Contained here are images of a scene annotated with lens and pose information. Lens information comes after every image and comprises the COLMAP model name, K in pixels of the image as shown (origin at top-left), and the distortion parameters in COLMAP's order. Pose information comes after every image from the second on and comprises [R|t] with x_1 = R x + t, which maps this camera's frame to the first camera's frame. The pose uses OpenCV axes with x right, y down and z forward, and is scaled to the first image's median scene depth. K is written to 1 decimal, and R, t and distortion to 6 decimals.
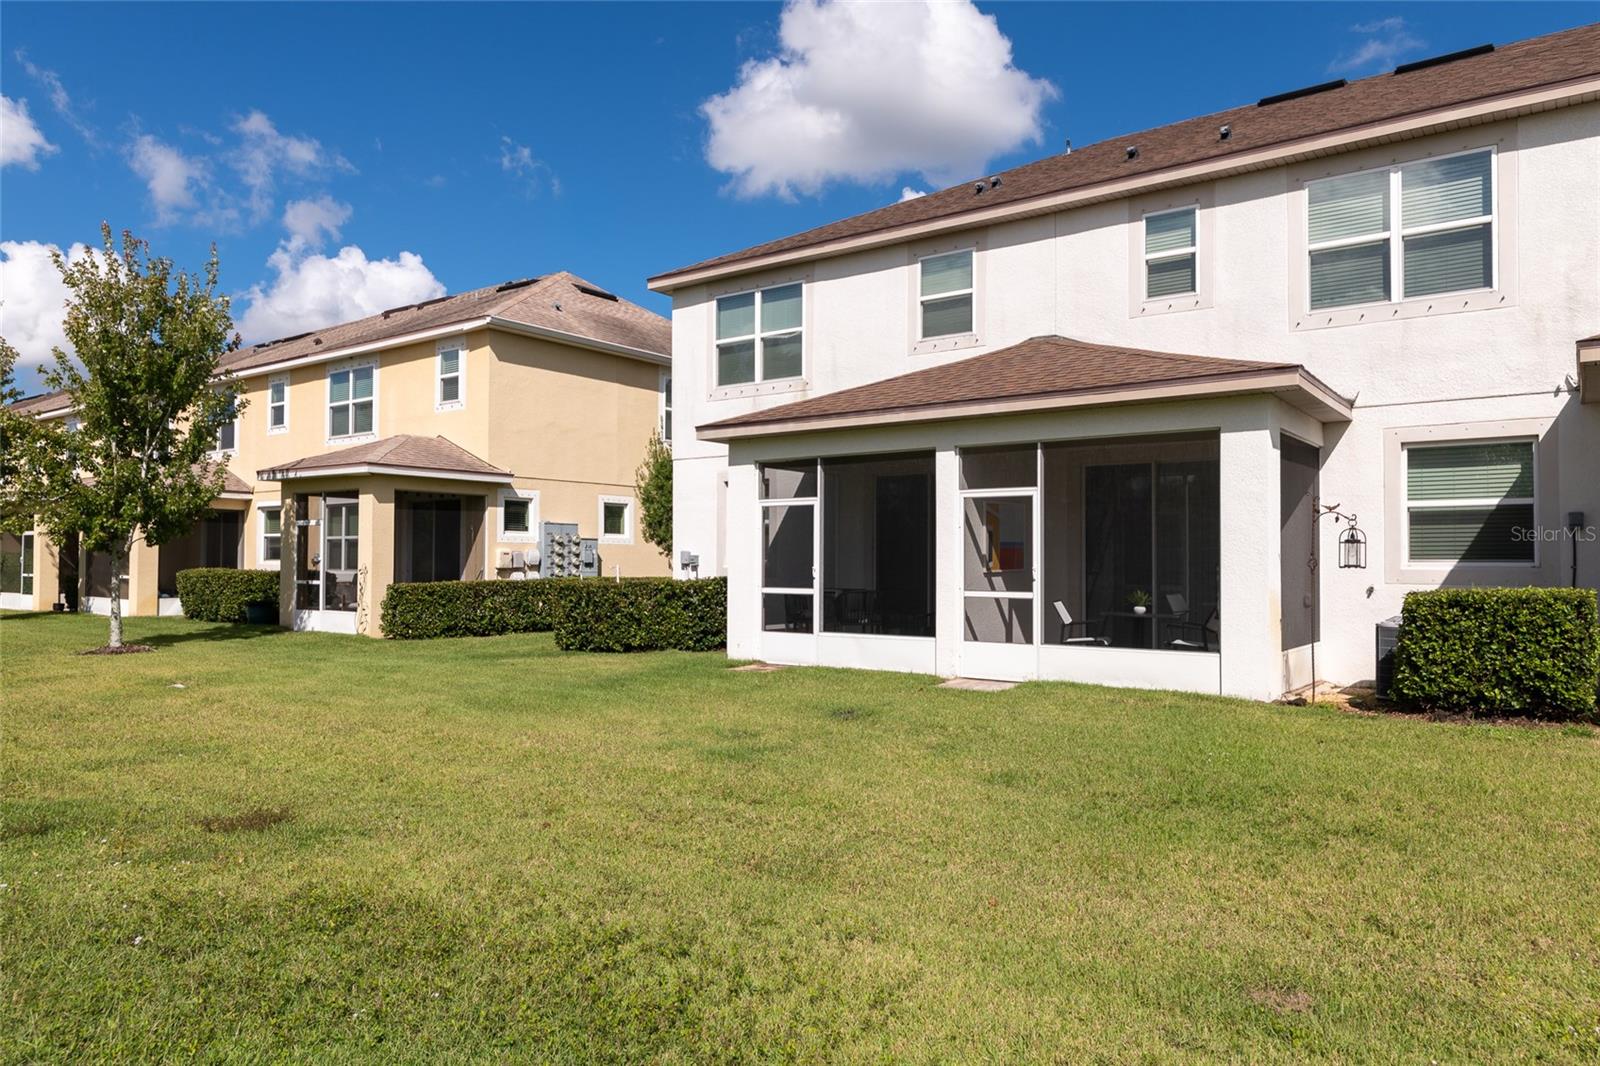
lens RADIAL K [[1081.4, 0, 800.9], [0, 1081.4, 535.7], [0, 0, 1]] dist [-0.004413, 0.000727]
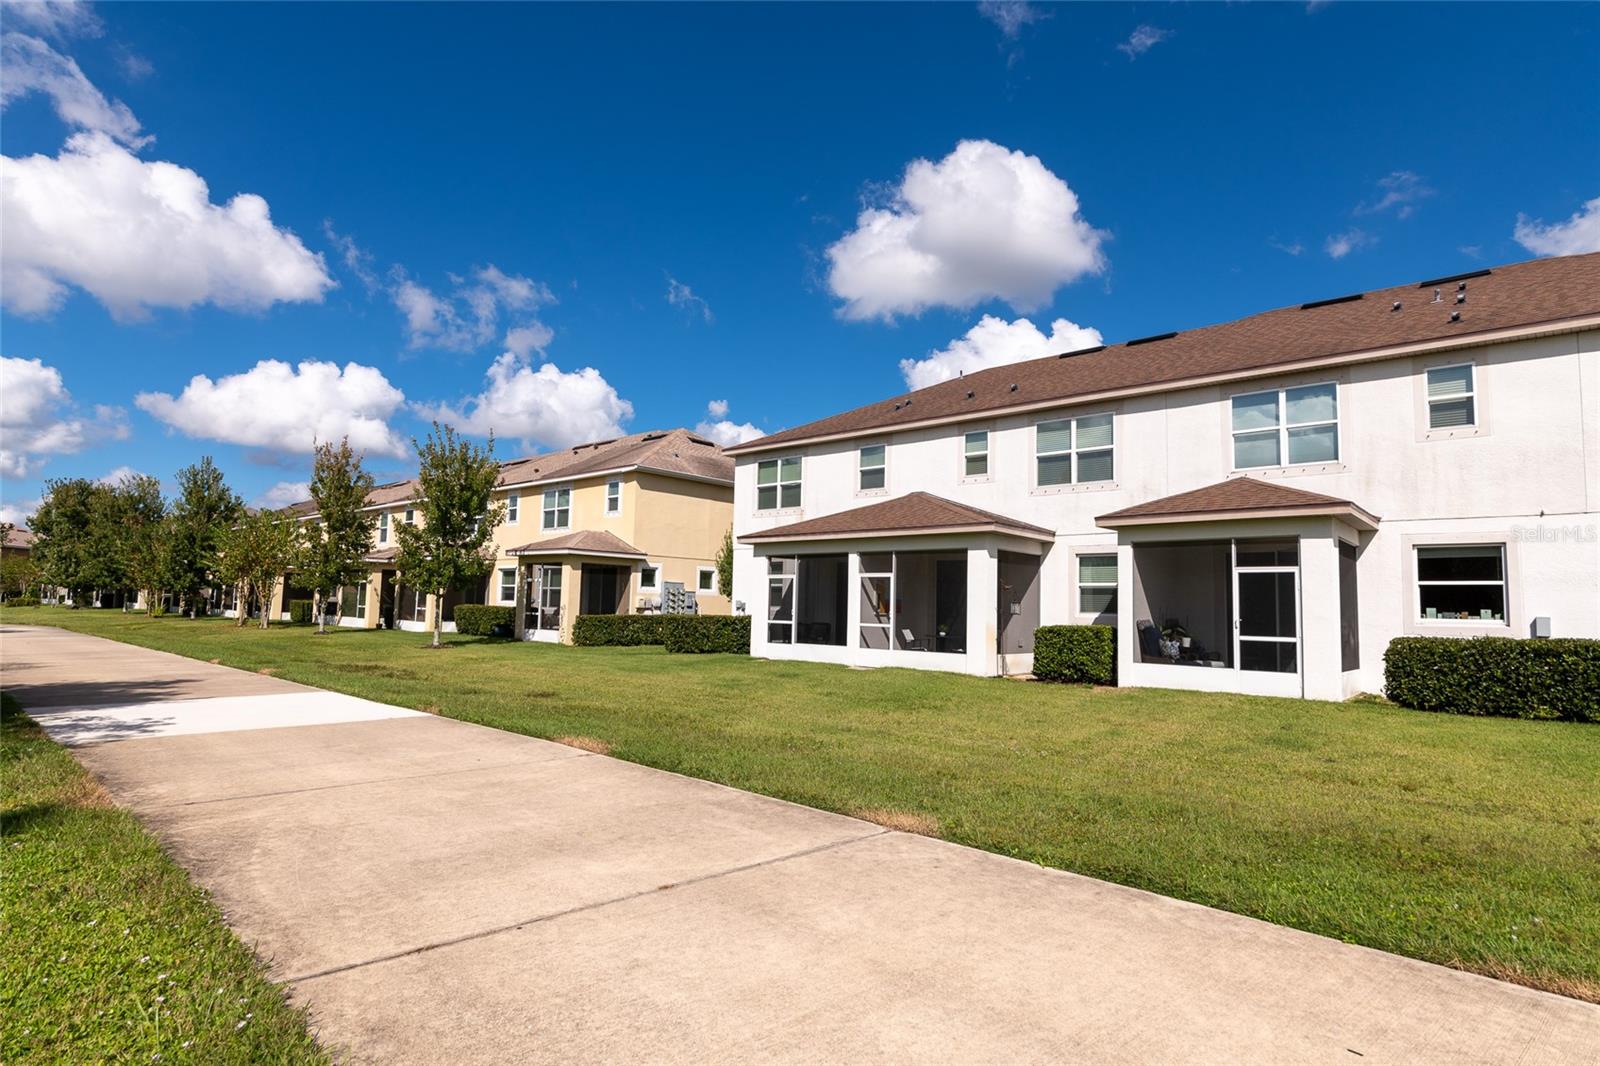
lens RADIAL K [[851.3, 0, 806.3], [0, 851.3, 533.6], [0, 0, 1]] dist [-0.006258, -0.000725]
pose [[0.996427, 0.013462, -0.083382, 0.109588], [-0.018786, 0.997812, -0.063394, -0.007895], [0.082346, 0.064734, 0.994499, -0.365996]]
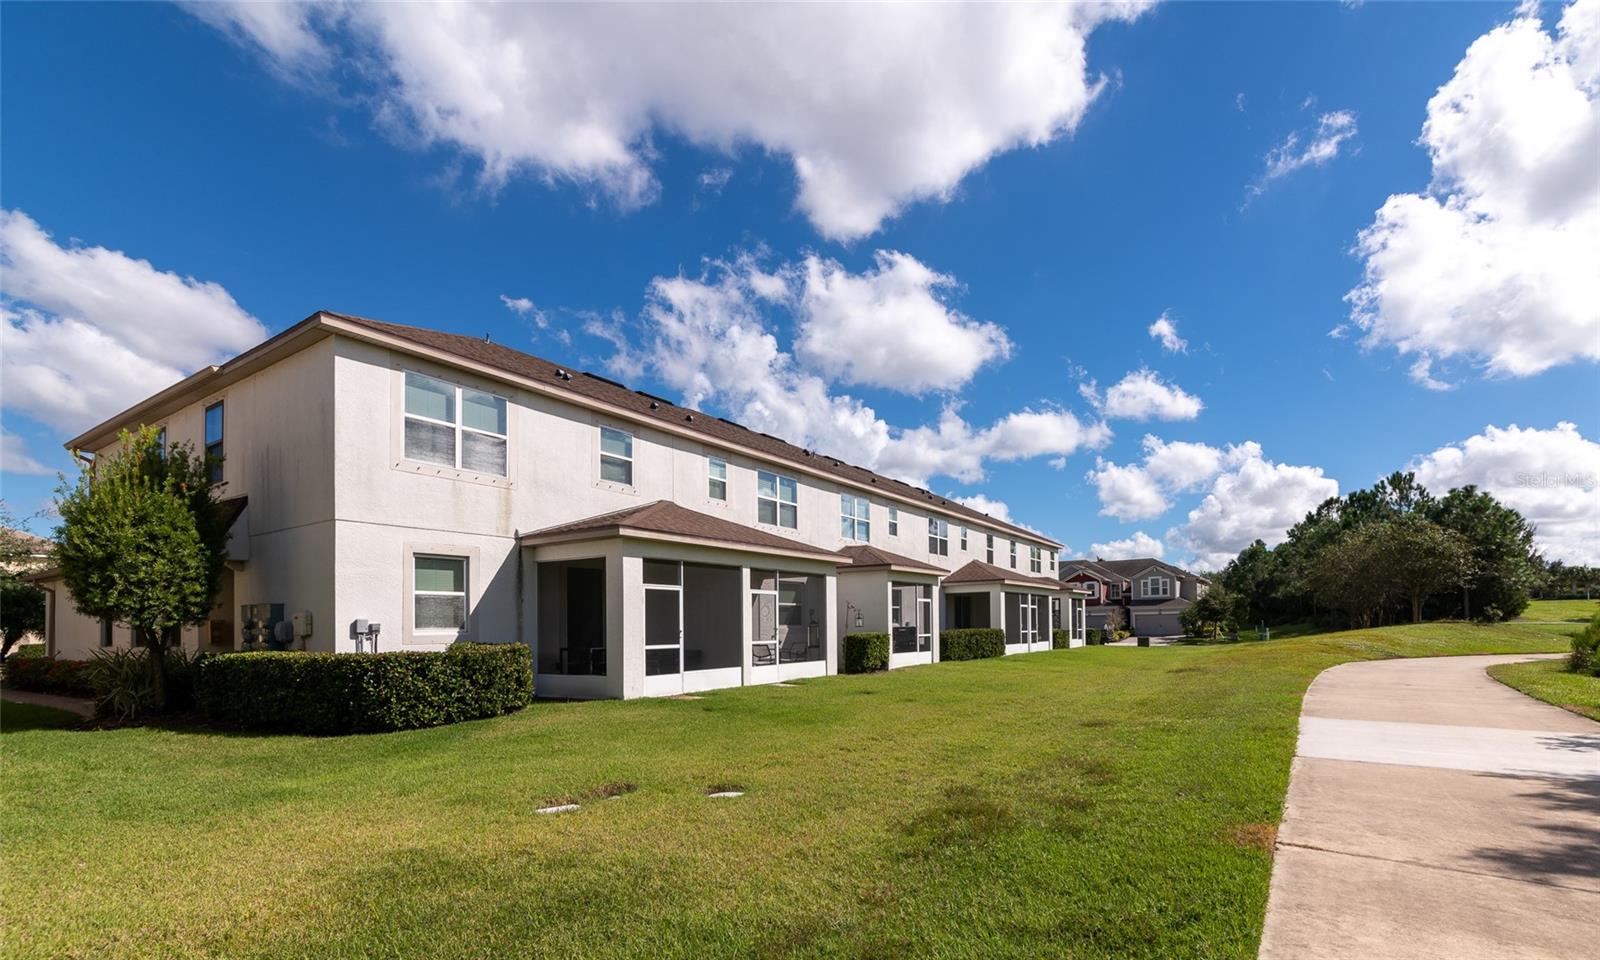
lens RADIAL K [[697.8, 0, 869.0], [0, 697.8, 573.4], [0, 0, 1]] dist [-0.000216, 0.006840]
pose [[-0.095784, 0.077271, 0.992398, -0.674212], [-0.008302, 0.996886, -0.078421, 0.016564], [-0.995367, -0.015751, -0.094844, 0.552879]]
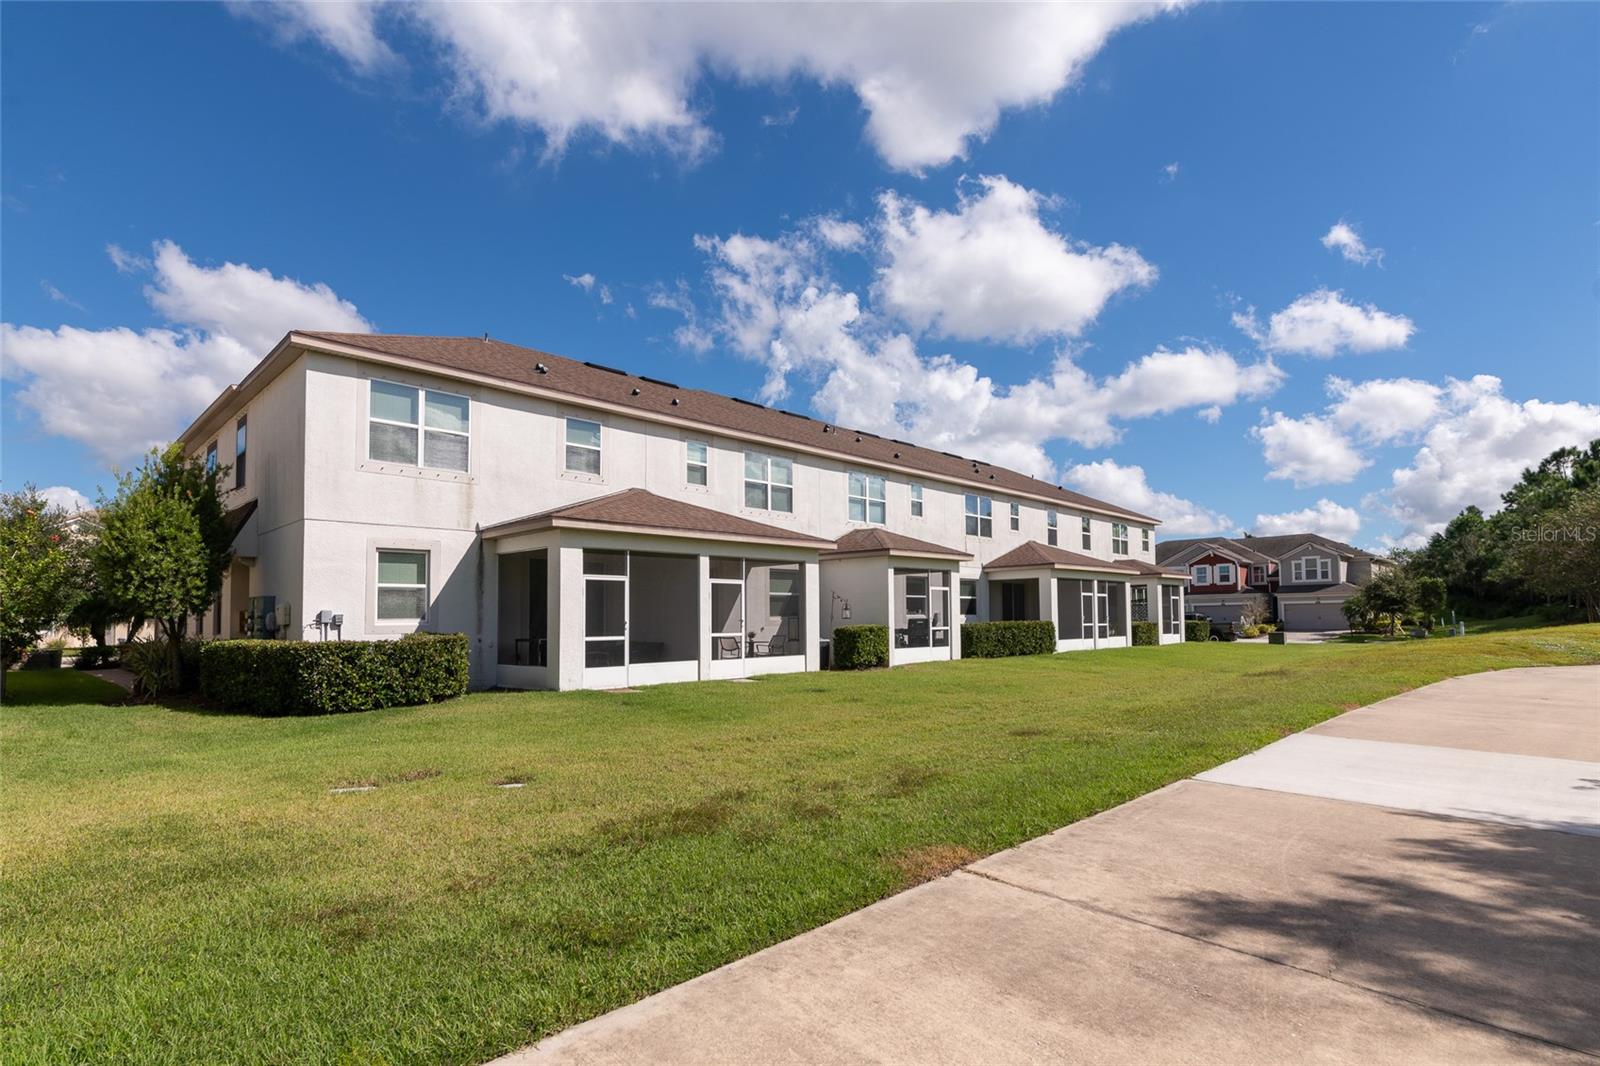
lens RADIAL K [[780.4, 0, 798.5], [0, 780.4, 586.9], [0, 0, 1]] dist [0.013520, 0.000125]
pose [[0.134514, 0.036675, 0.990233, -0.698377], [-0.015431, 0.999271, -0.034913, 0.009695], [-0.990792, -0.010584, 0.134982, 0.408136]]
